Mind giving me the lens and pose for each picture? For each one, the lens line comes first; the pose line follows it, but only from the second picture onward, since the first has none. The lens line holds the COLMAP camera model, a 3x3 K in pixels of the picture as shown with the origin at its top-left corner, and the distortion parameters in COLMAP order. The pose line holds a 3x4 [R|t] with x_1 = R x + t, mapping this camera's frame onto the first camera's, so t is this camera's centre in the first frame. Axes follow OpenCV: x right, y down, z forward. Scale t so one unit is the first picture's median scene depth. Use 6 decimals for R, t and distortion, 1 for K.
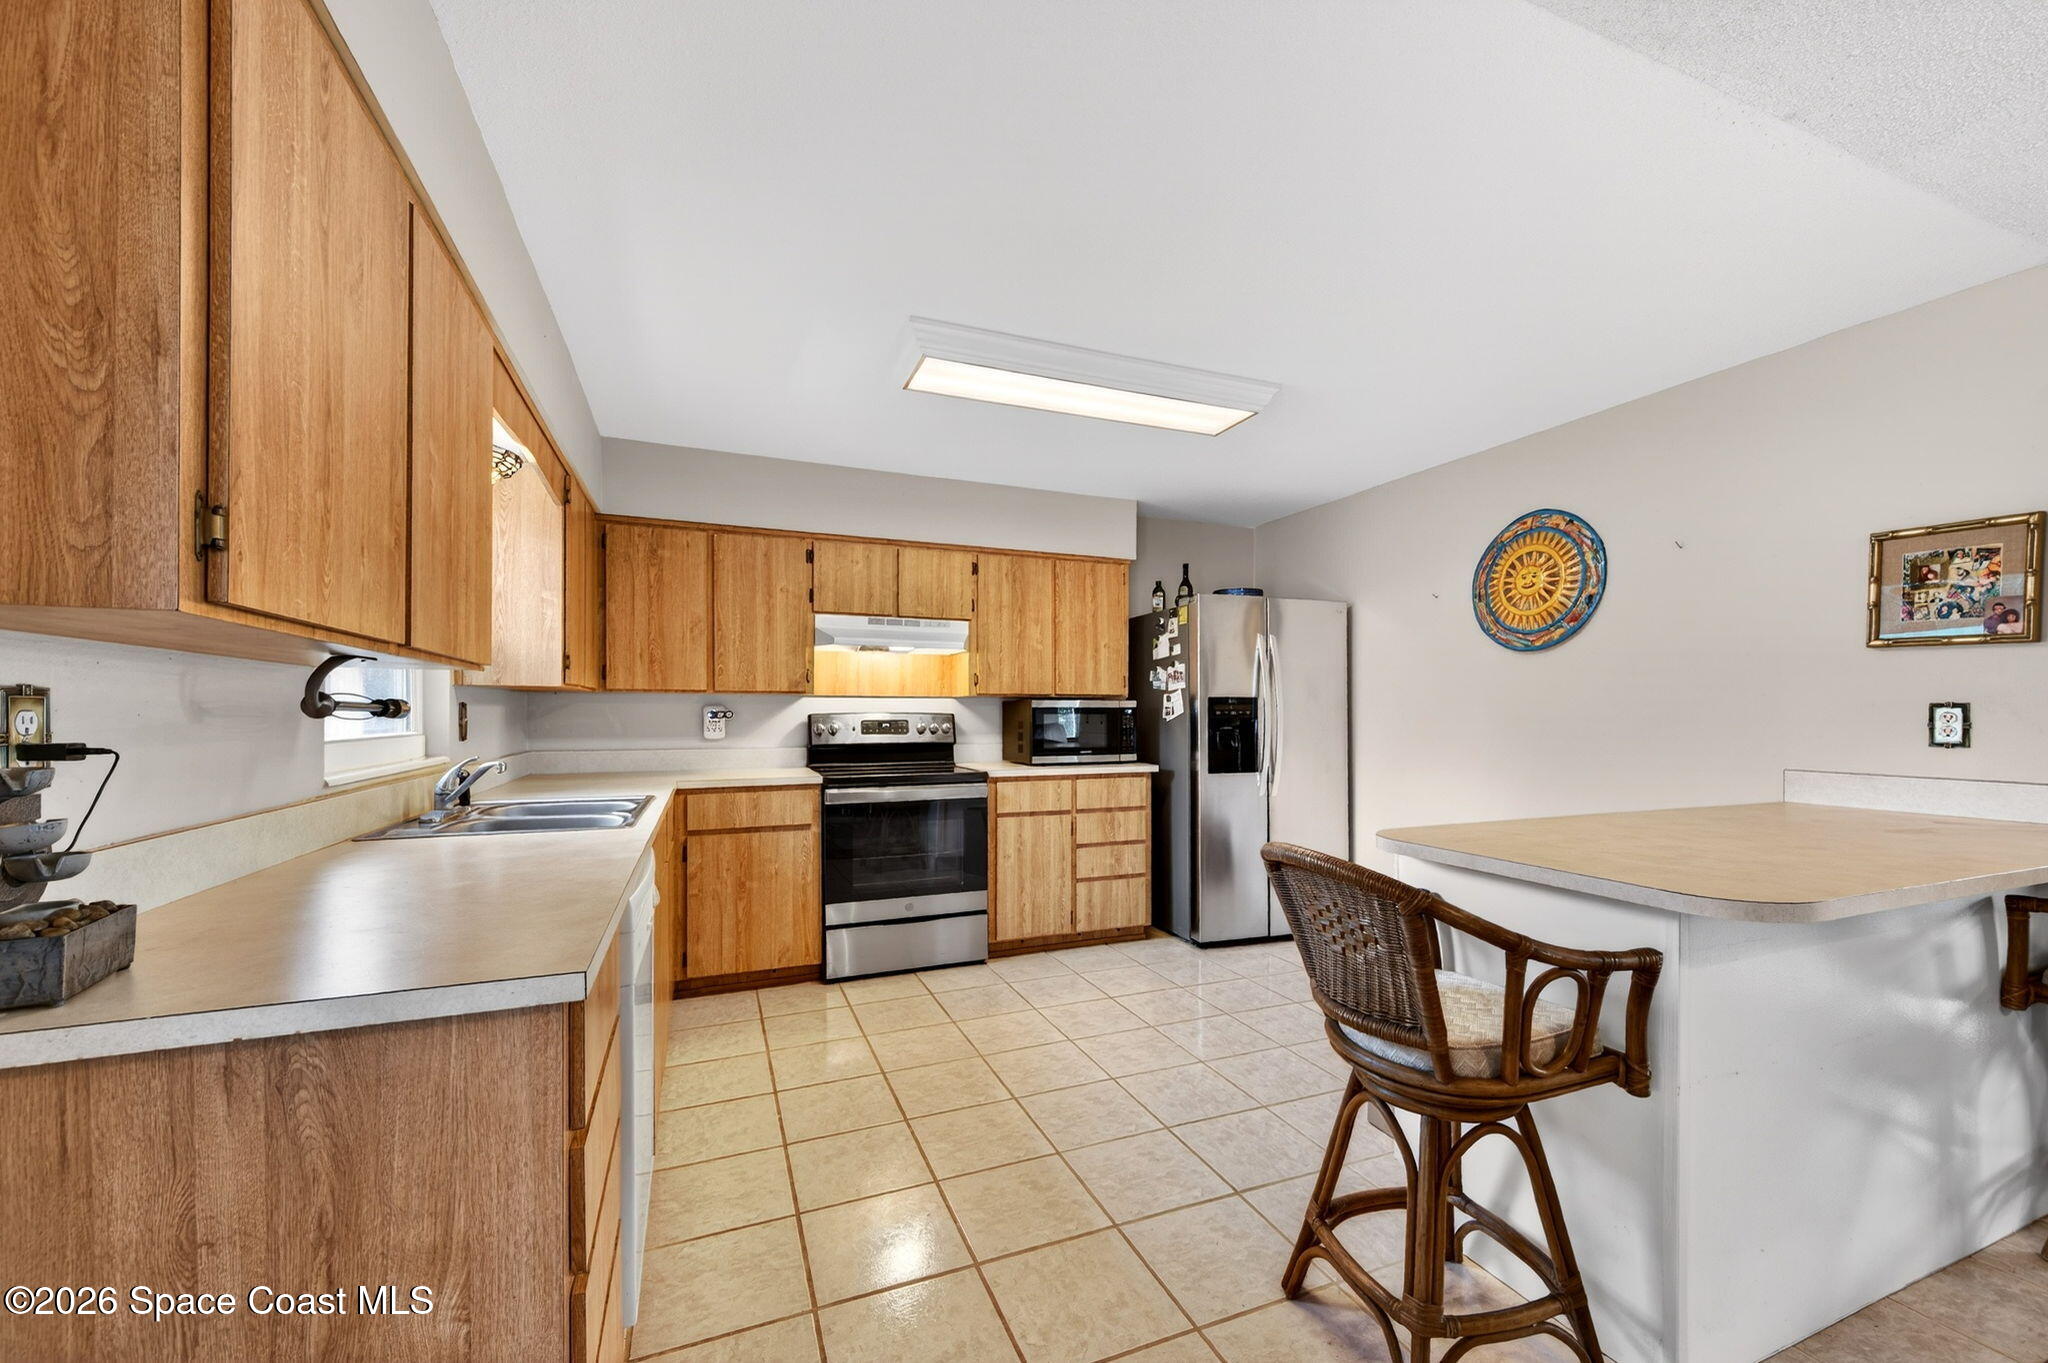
lens RADIAL K [[814.4, 0, 1026.8], [0, 814.4, 718.3], [0, 0, 1]] dist [0.007369, -0.002192]
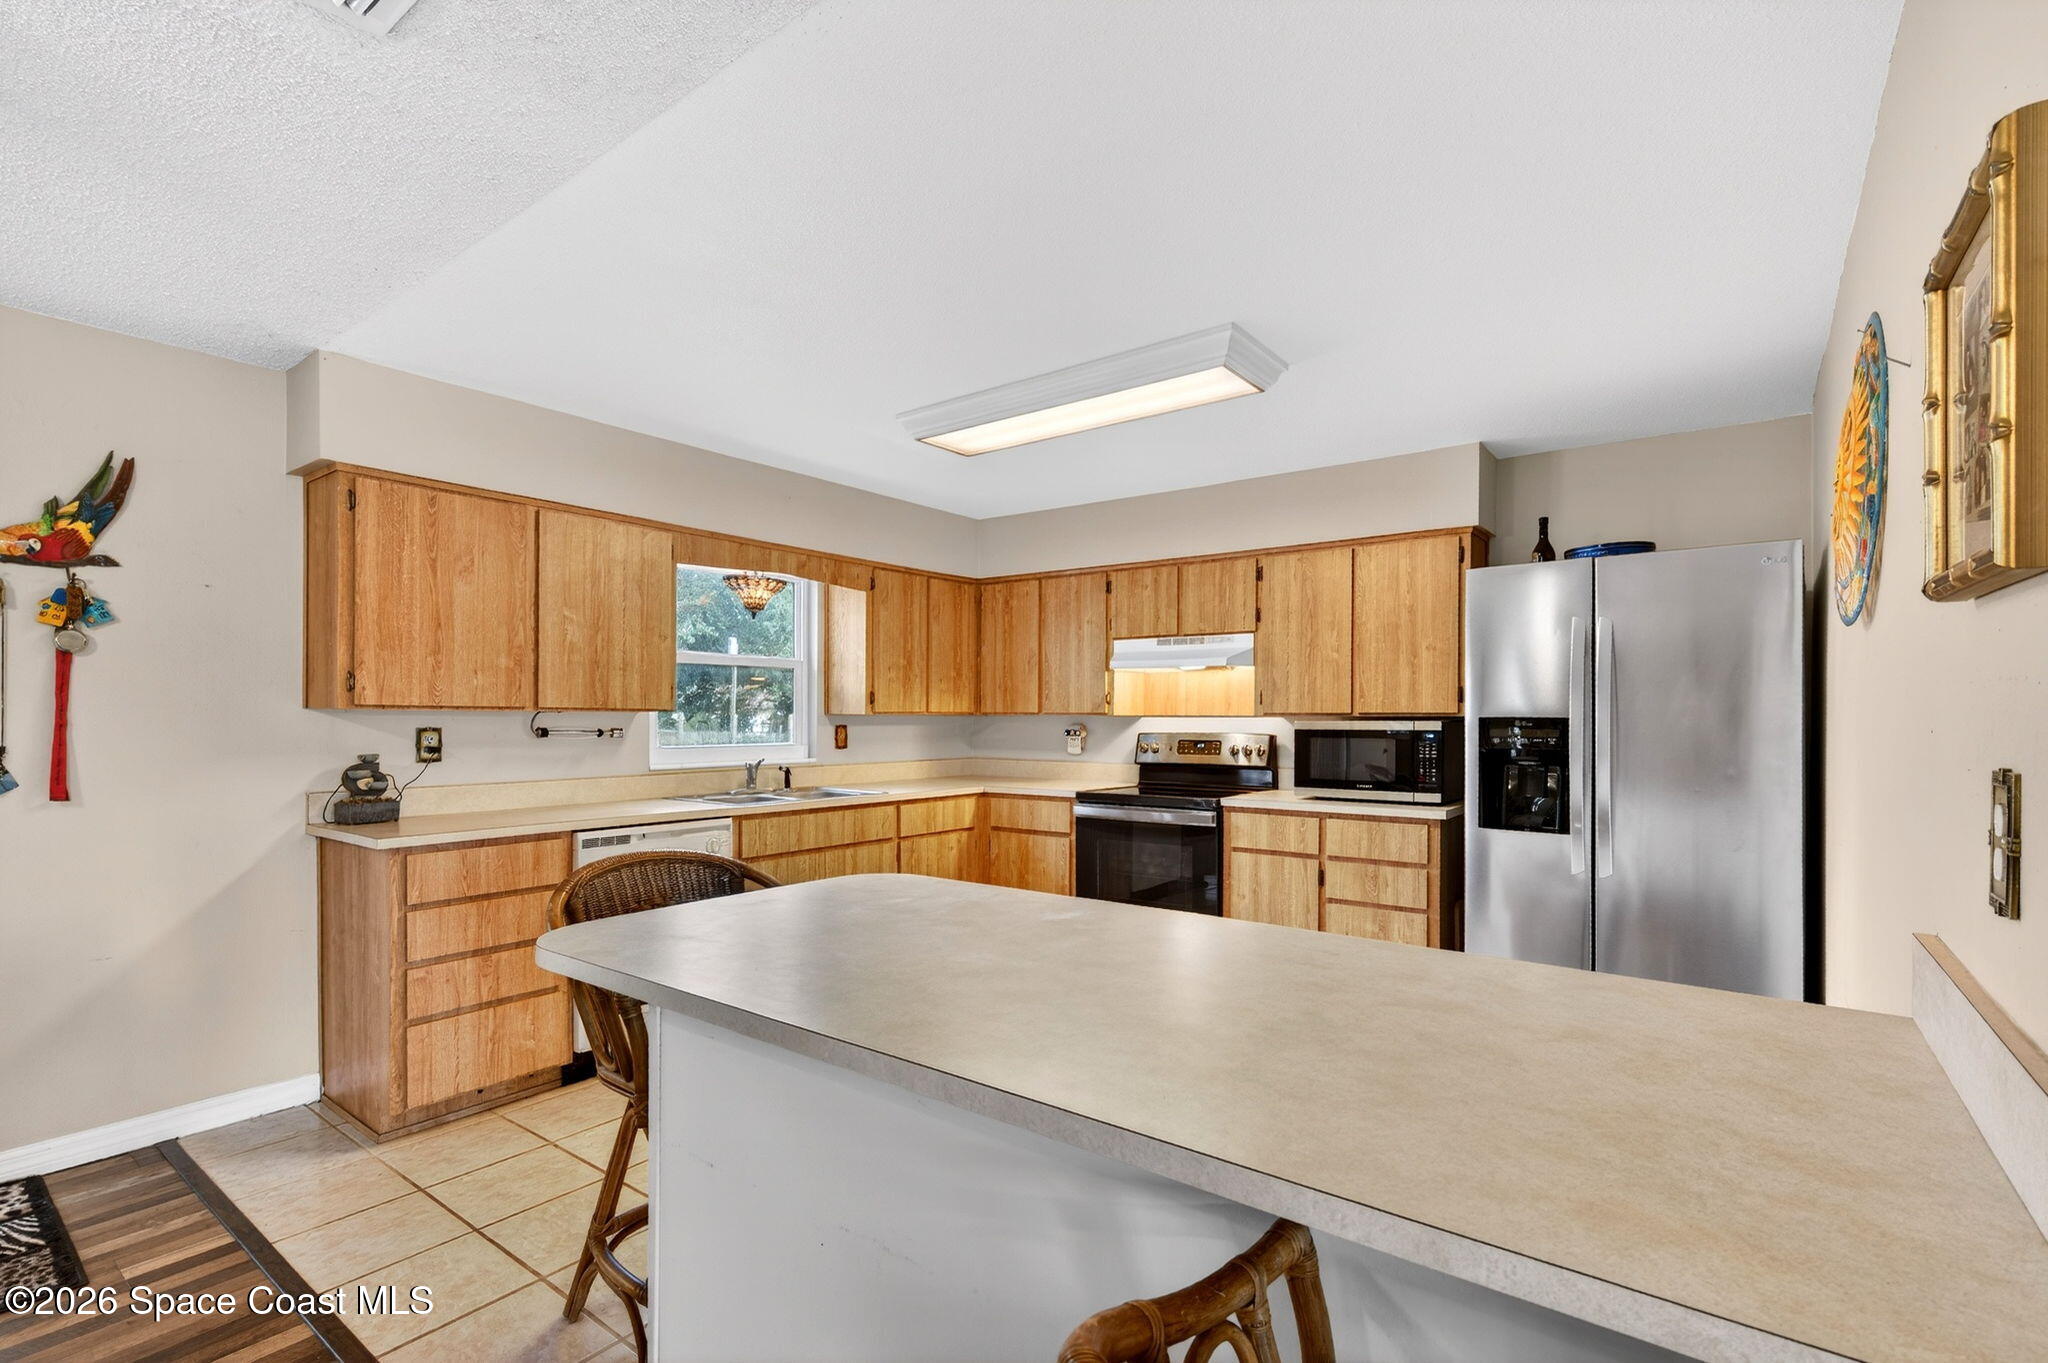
lens RADIAL K [[922.6, 0, 1046.9], [0, 922.6, 721.6], [0, 0, 1]] dist [0.006813, -0.002831]
pose [[0.523977, 0.004938, -0.851718, 0.736678], [-0.008233, 0.999966, 0.000732, -0.021242], [0.851693, 0.006629, 0.524000, 0.288891]]
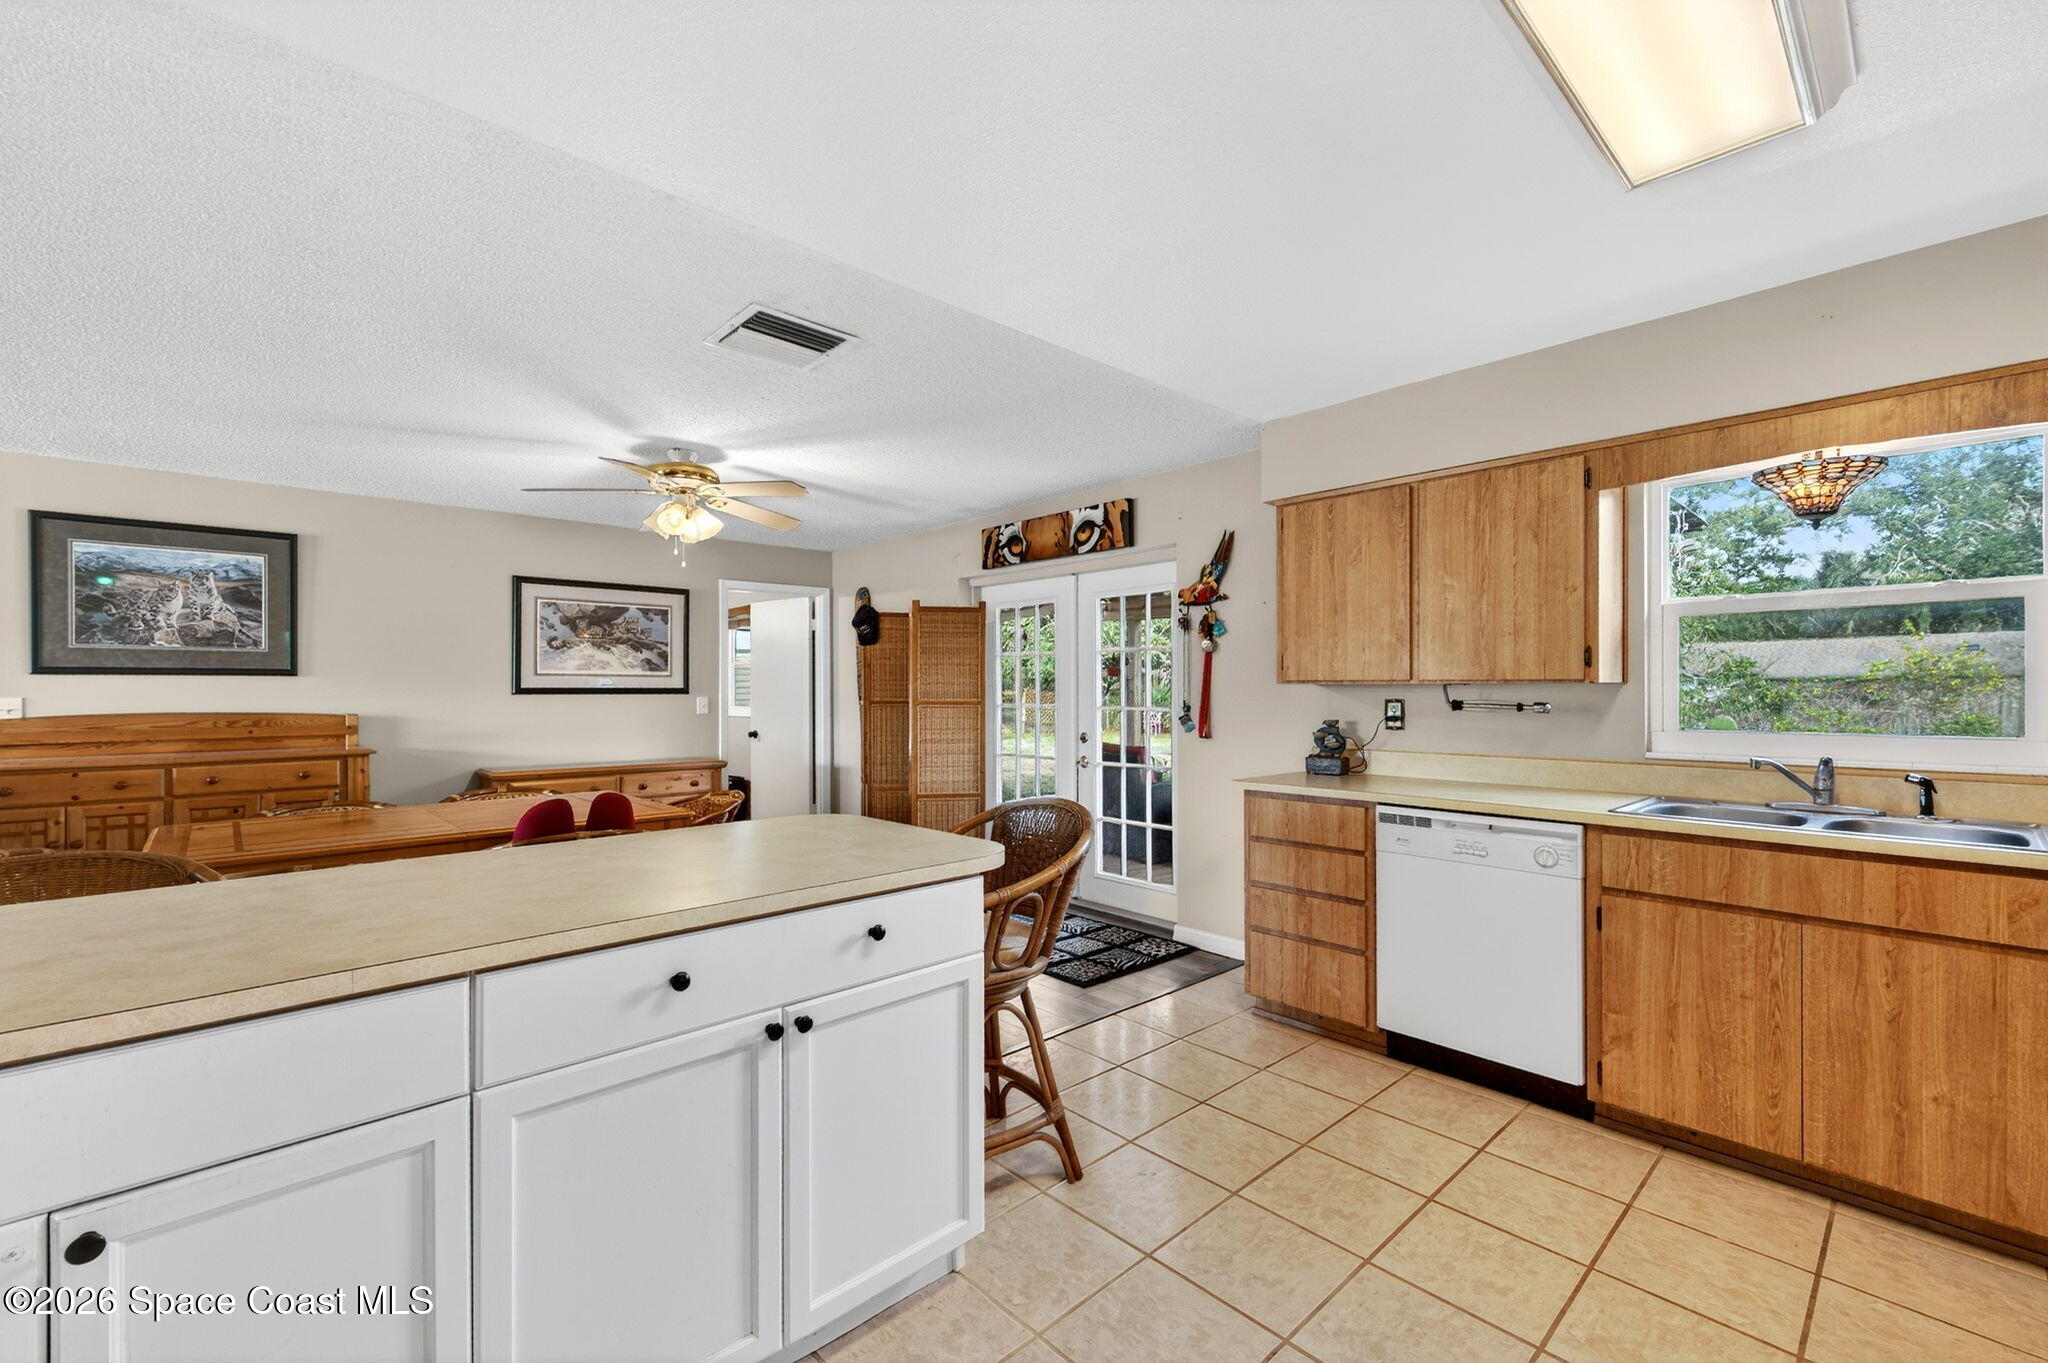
lens RADIAL K [[846.1, 0, 1031.3], [0, 846.1, 682.8], [0, 0, 1]] dist [0.002388, -0.000147]
pose [[-0.931496, -0.002897, -0.363740, 0.380948], [-0.002214, 0.999995, -0.002295, -0.024631], [0.363745, -0.001332, -0.931498, 0.952041]]
